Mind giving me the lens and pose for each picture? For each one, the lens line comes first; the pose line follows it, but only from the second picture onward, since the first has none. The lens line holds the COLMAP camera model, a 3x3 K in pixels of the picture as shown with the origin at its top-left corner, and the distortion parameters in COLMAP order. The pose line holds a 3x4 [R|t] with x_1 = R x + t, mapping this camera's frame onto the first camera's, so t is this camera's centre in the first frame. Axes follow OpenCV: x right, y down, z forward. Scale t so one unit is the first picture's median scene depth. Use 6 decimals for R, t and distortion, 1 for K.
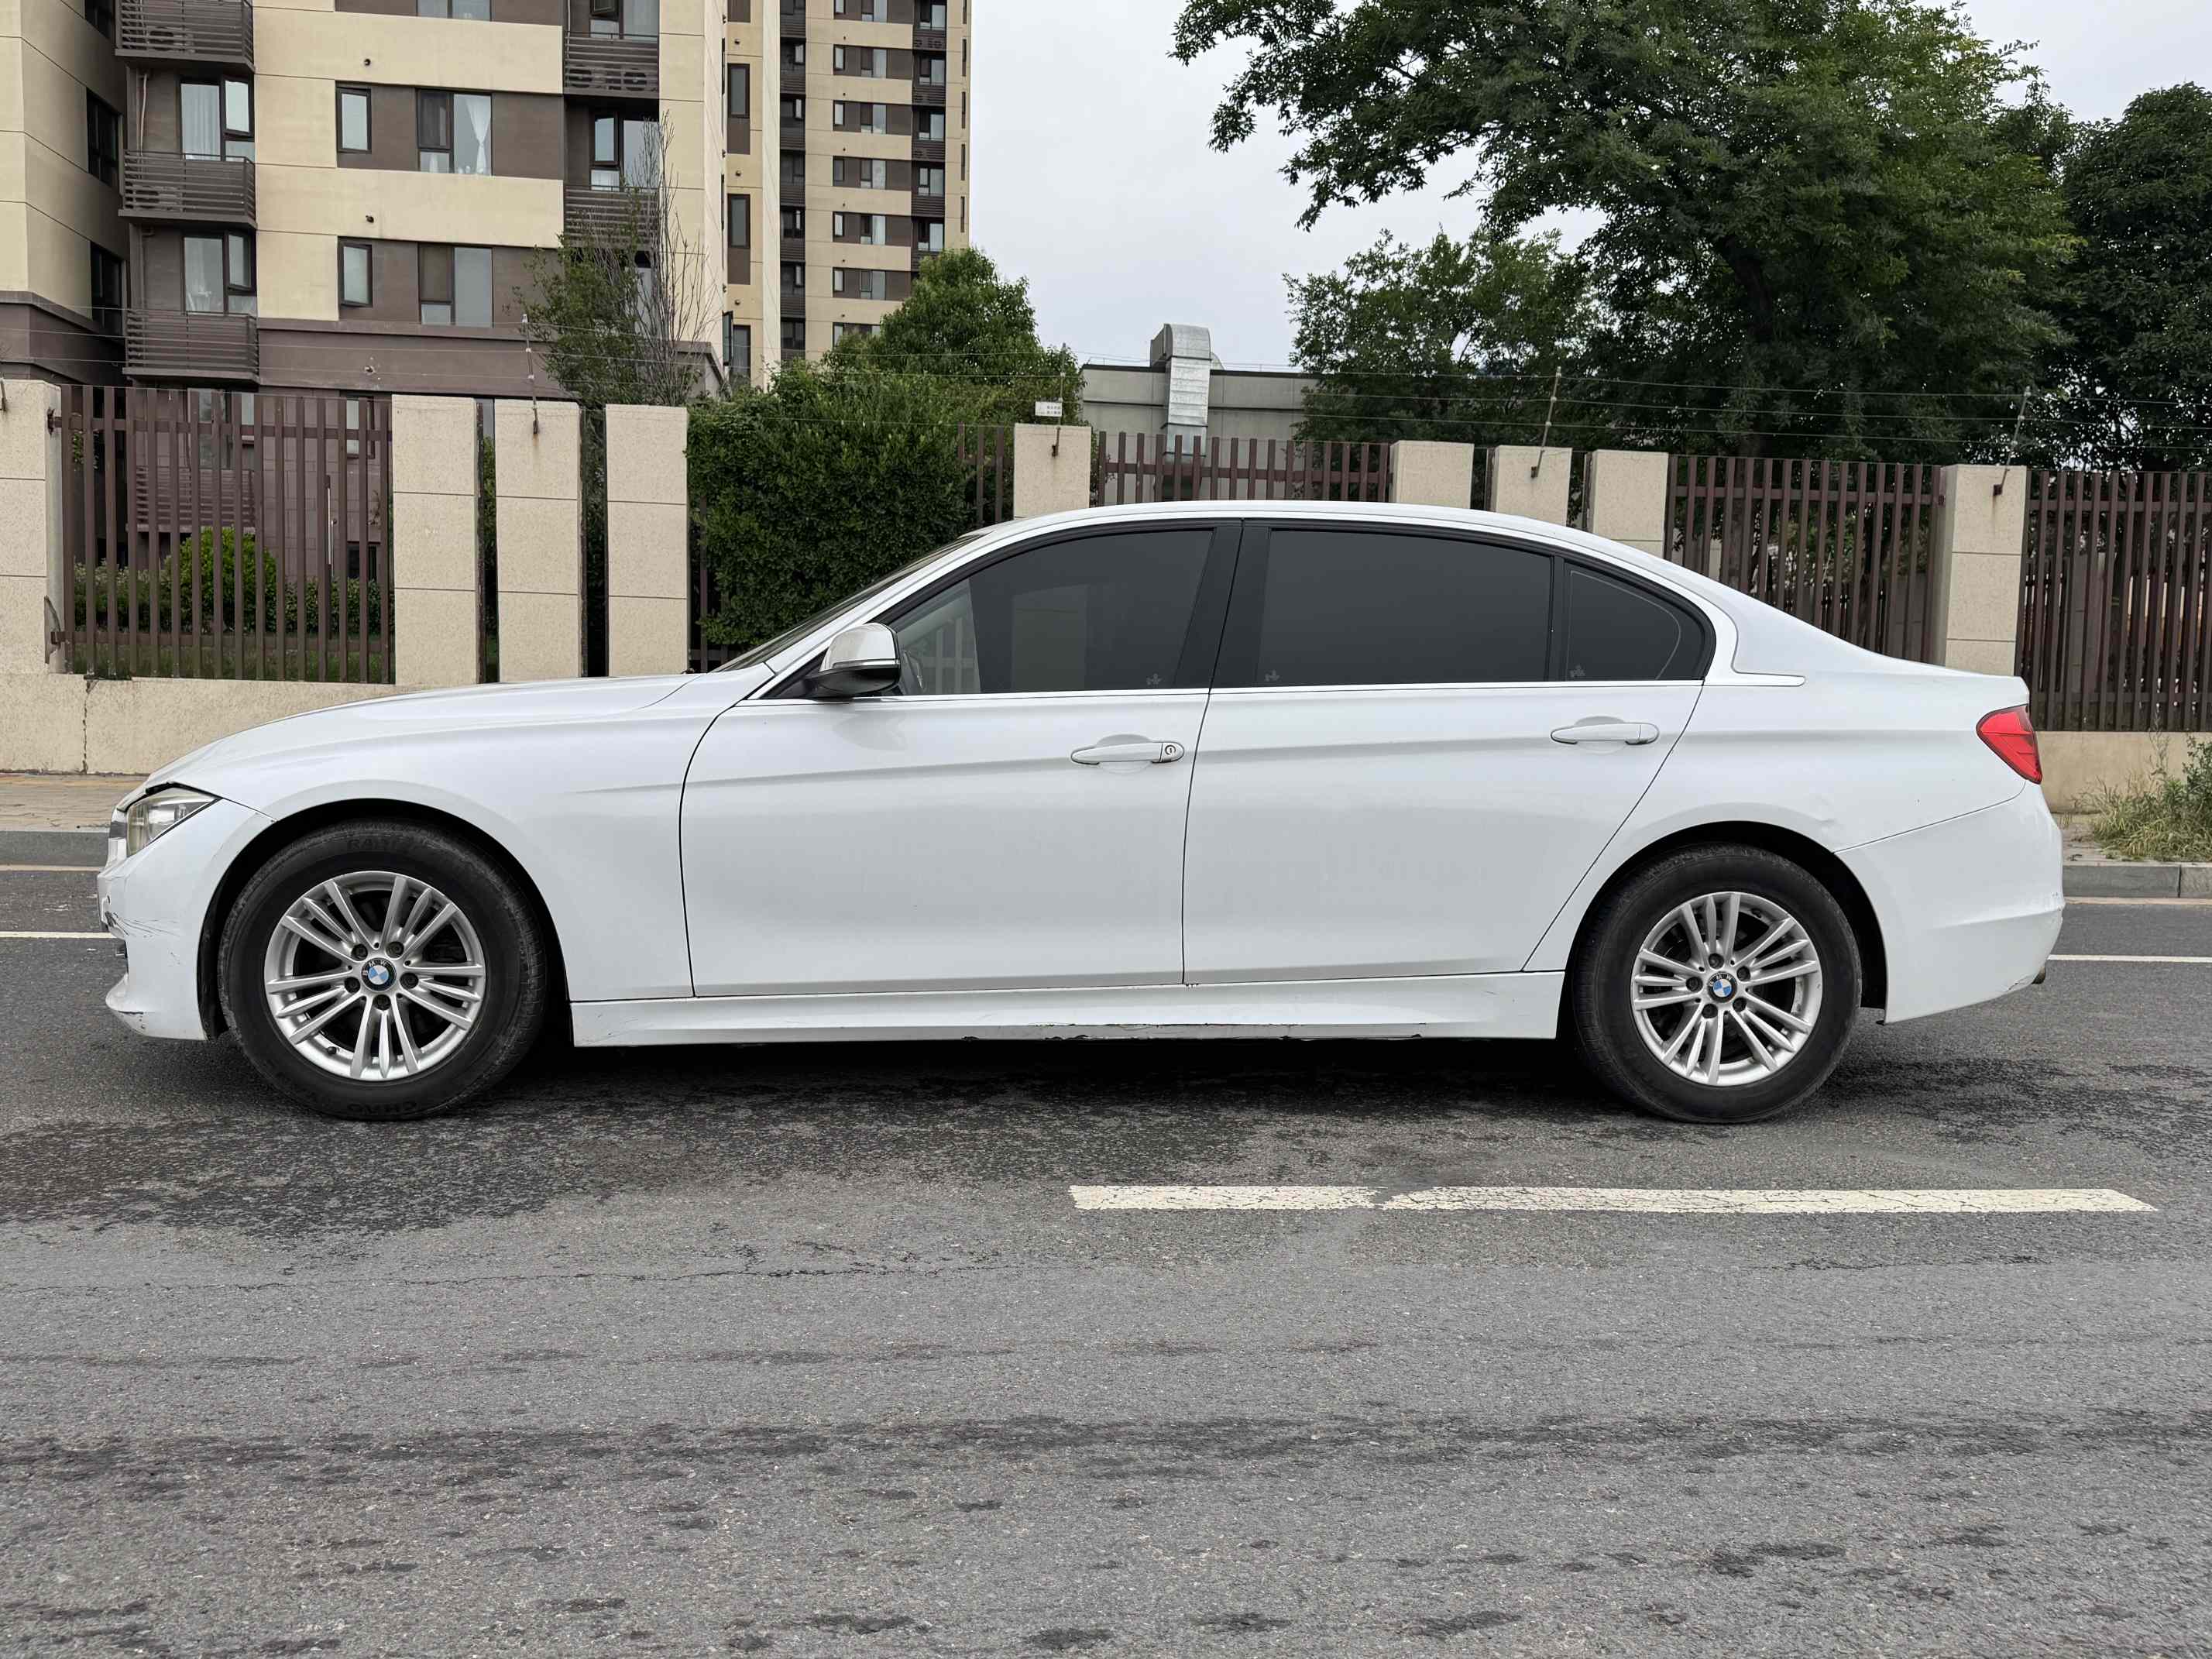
lens RADIAL K [[1822.8, 0, 1106.0], [0, 1822.8, 829.5], [0, 0, 1]] dist [0.078163, -0.008149]
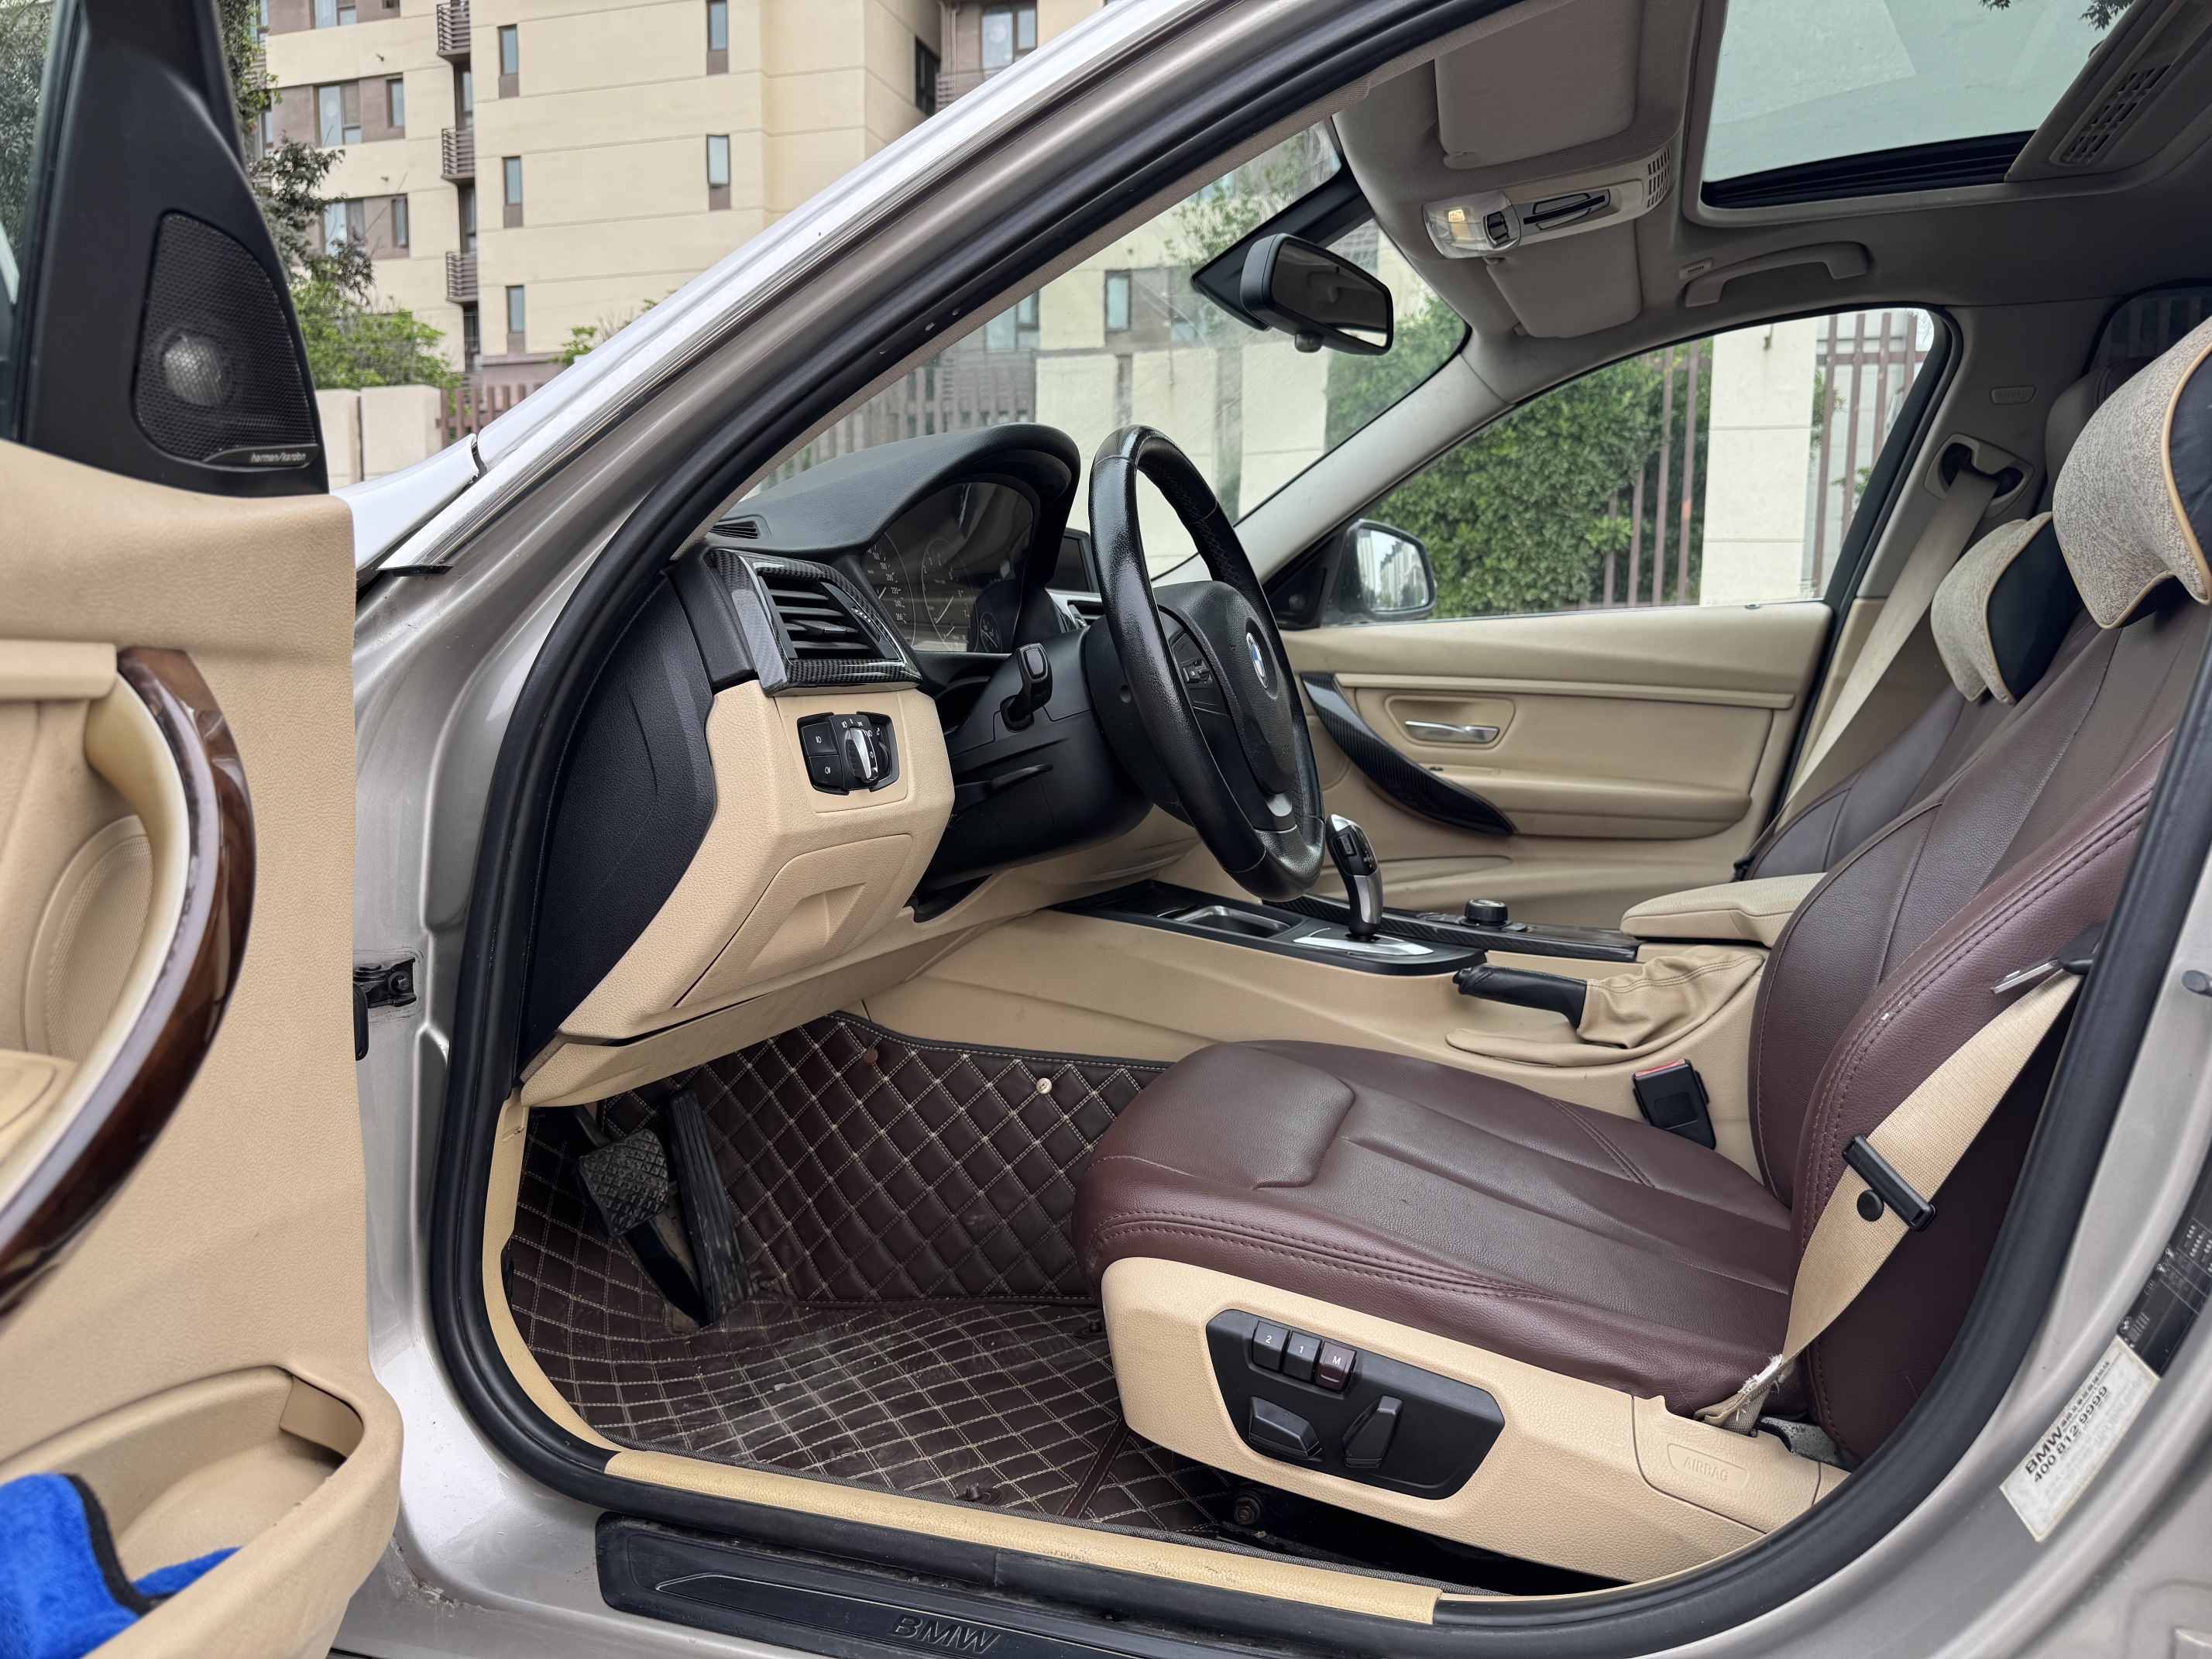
lens RADIAL K [[1610.2, 0, 1106.0], [0, 1610.2, 829.5], [0, 0, 1]] dist [0.020654, -0.001587]
pose [[0.919721, 0.019570, -0.392085, -0.013037], [-0.005331, 0.999287, 0.037372, -0.019568], [0.392537, -0.032281, 0.919170, 0.238147]]
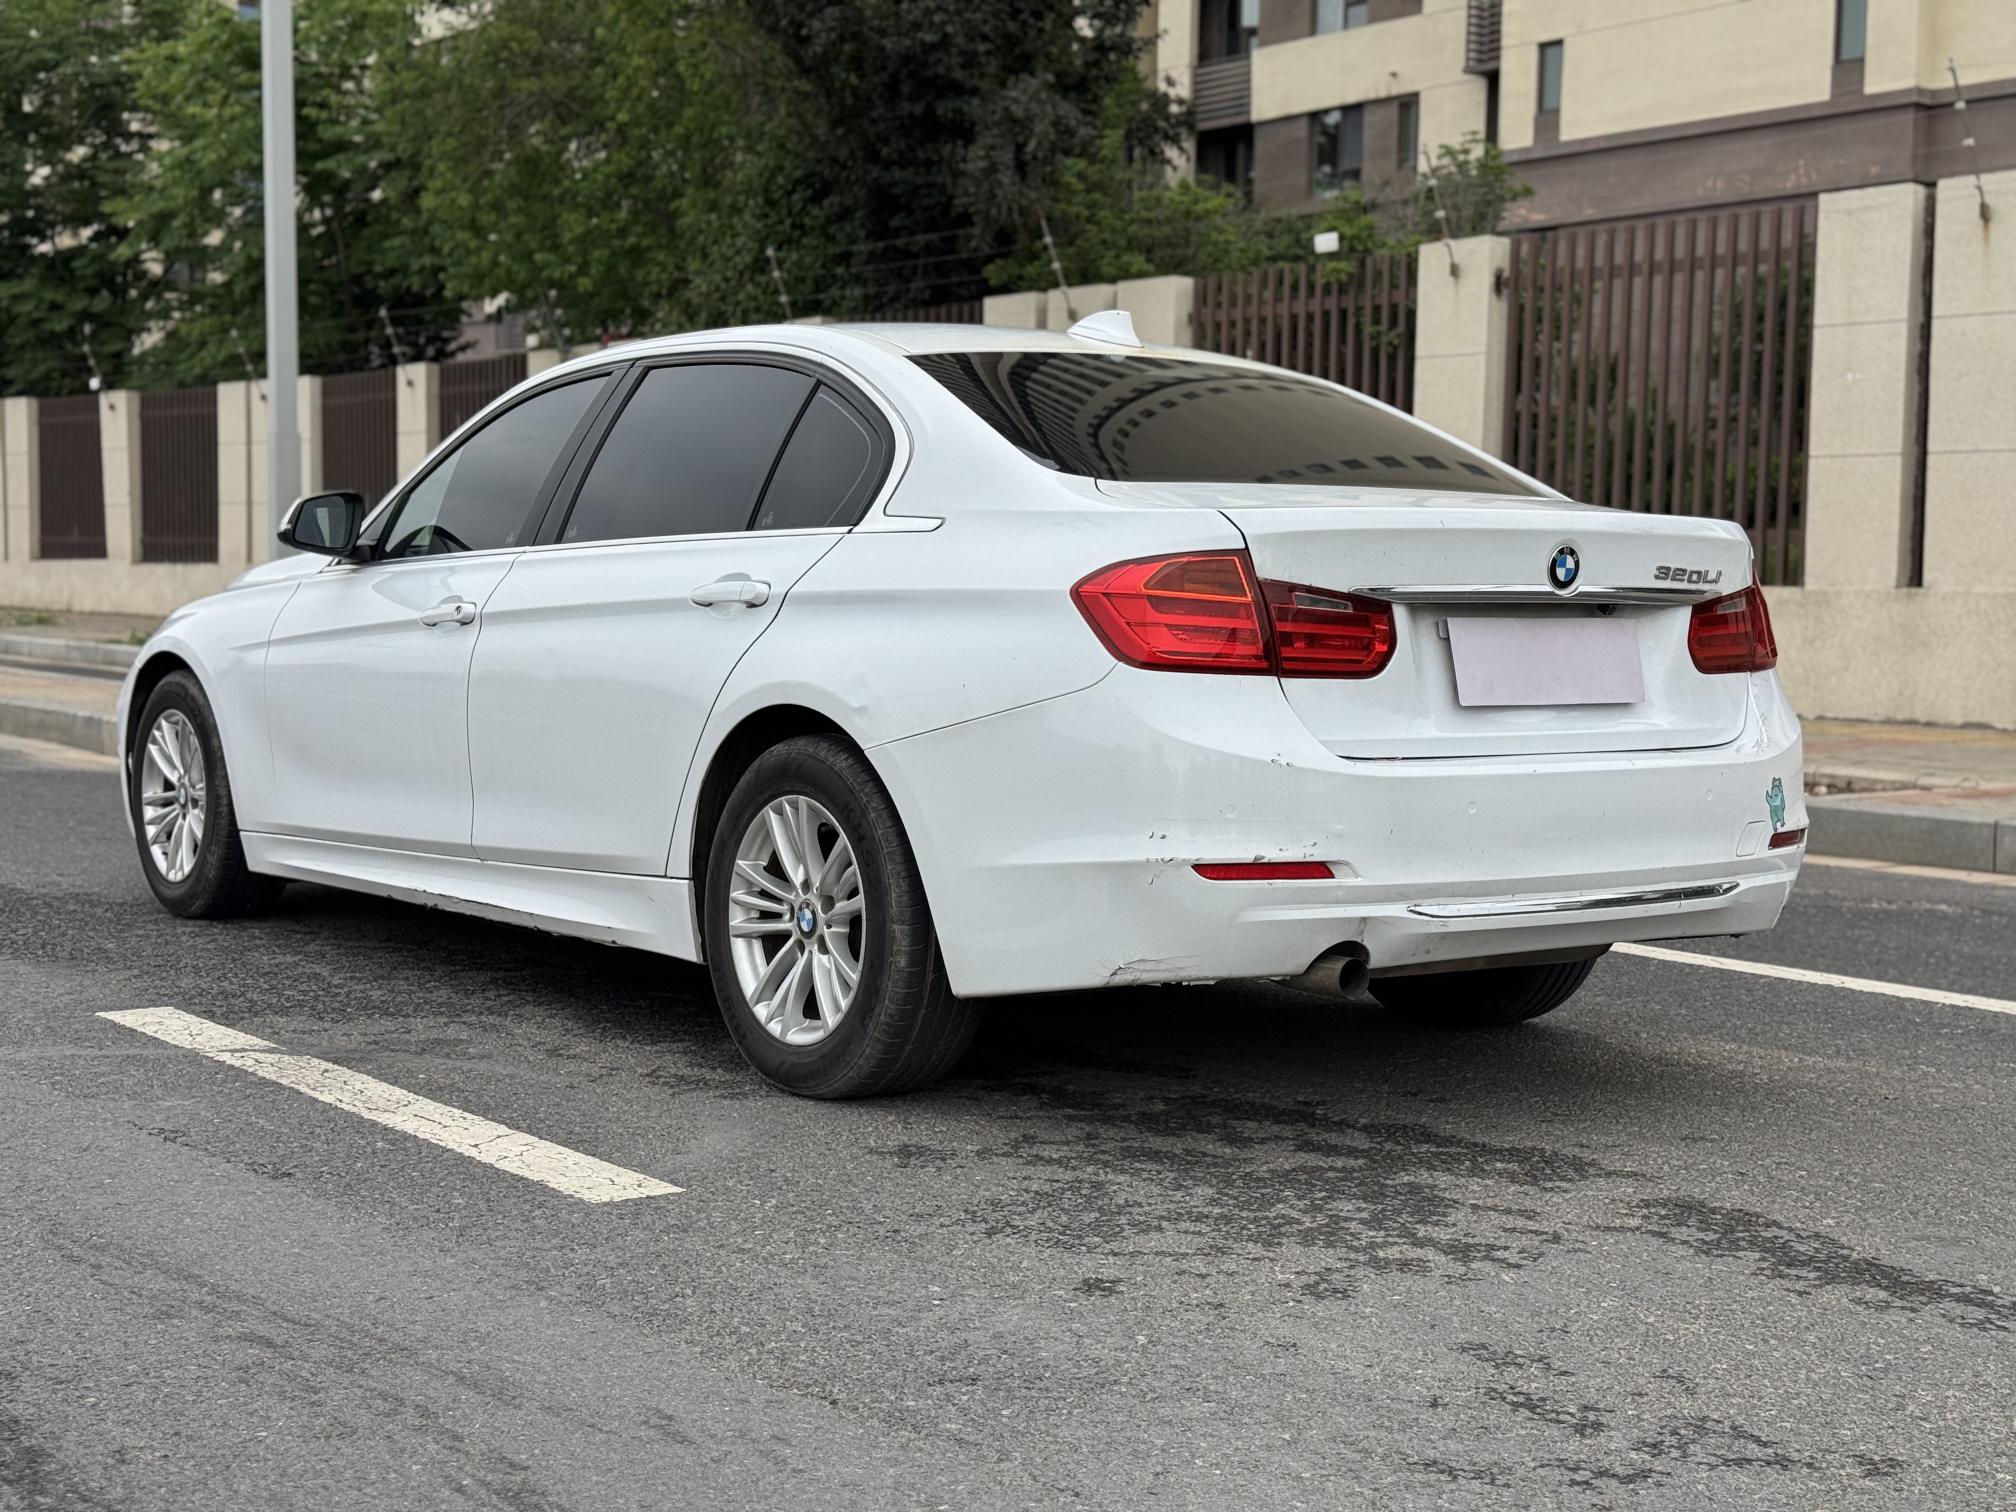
lens RADIAL K [[2929.8, 0, 1008.0], [0, 2929.8, 756.0], [0, 0, 1]] dist [0.093302, 0.051384]
pose [[0.532679, 0.042190, -0.845265, 0.469308], [-0.070709, 0.997483, 0.005227, 0.001366], [0.843358, 0.056984, 0.534322, 0.133084]]
